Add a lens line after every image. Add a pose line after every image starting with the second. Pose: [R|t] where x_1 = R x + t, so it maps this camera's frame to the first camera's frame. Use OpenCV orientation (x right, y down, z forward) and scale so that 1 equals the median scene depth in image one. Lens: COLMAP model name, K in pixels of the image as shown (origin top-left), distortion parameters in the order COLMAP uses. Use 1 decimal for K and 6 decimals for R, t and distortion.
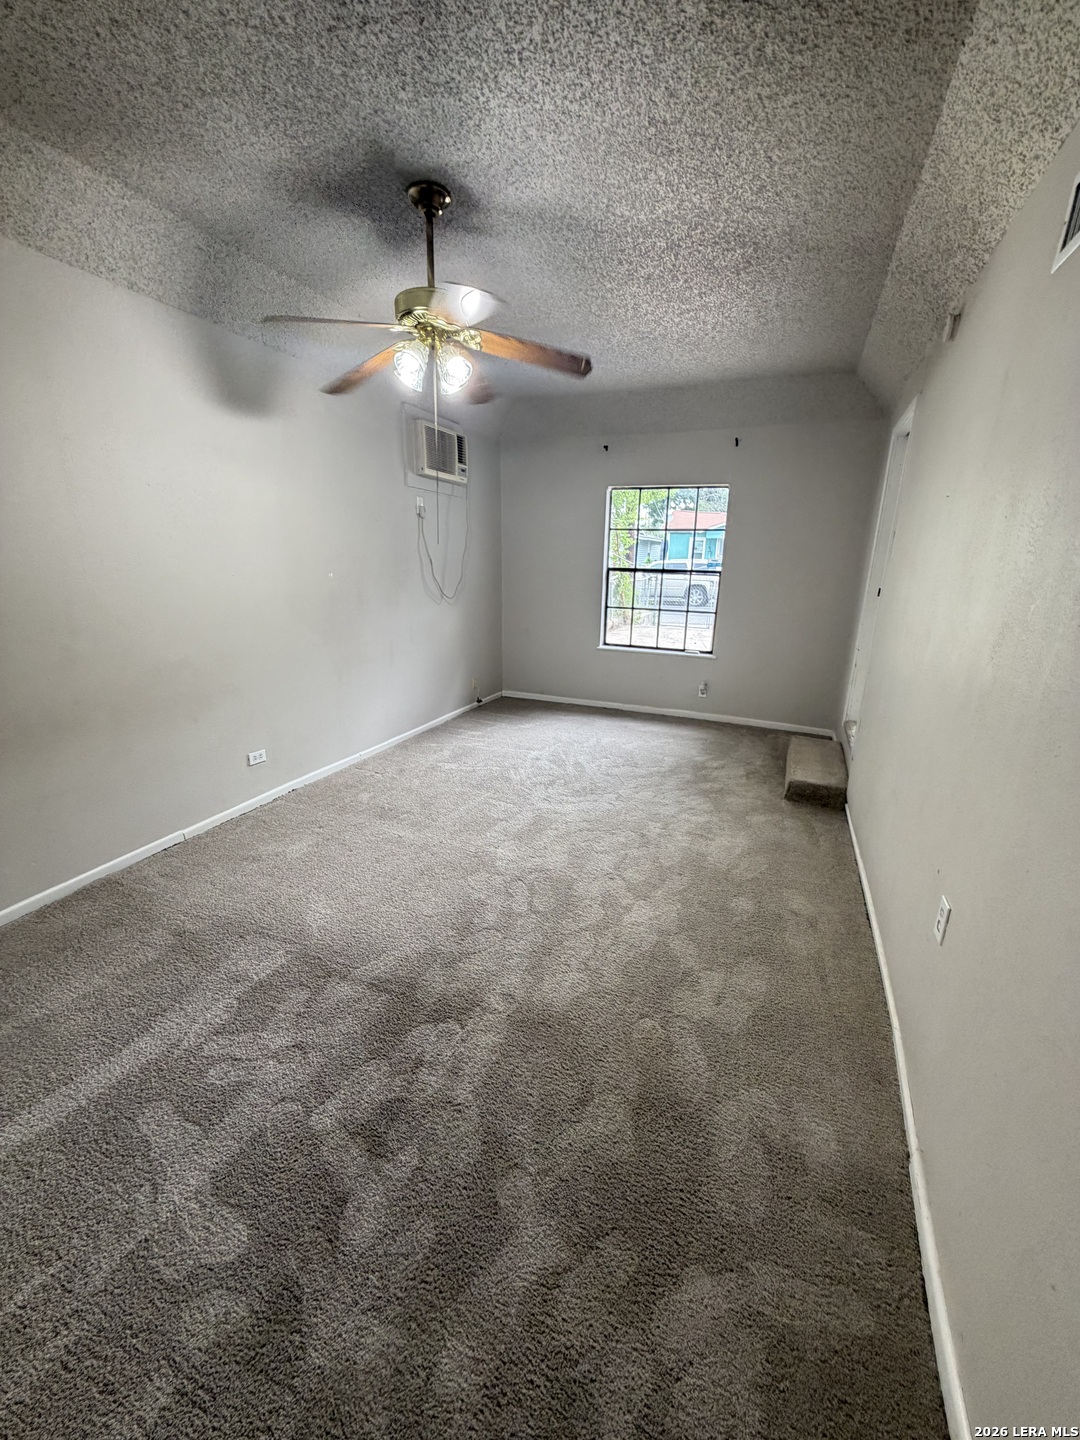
lens RADIAL K [[575.8, 0, 537.5], [0, 575.8, 715.1], [0, 0, 1]] dist [0.000106, 0.000149]
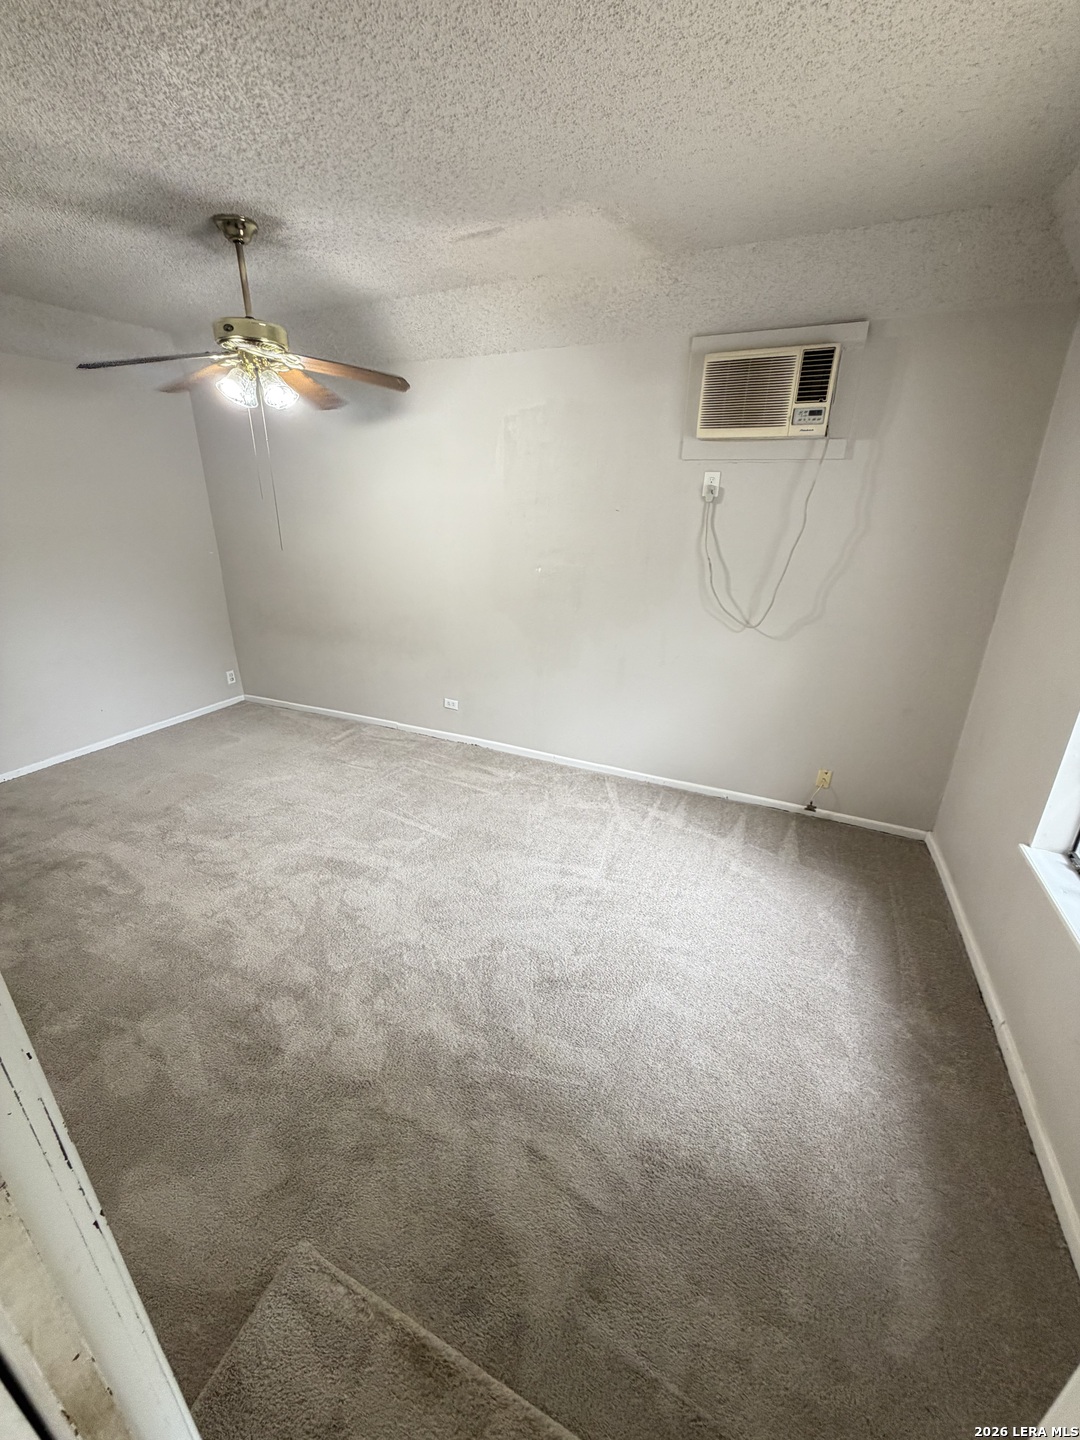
lens RADIAL K [[575.8, 0, 537.5], [0, 575.8, 715.1], [0, 0, 1]] dist [0.000106, 0.000149]
pose [[-0.028845, 0.340659, -0.939744, 0.538969], [-0.274466, 0.901302, 0.335148, -0.290052], [0.961164, 0.267595, 0.067501, 0.830534]]
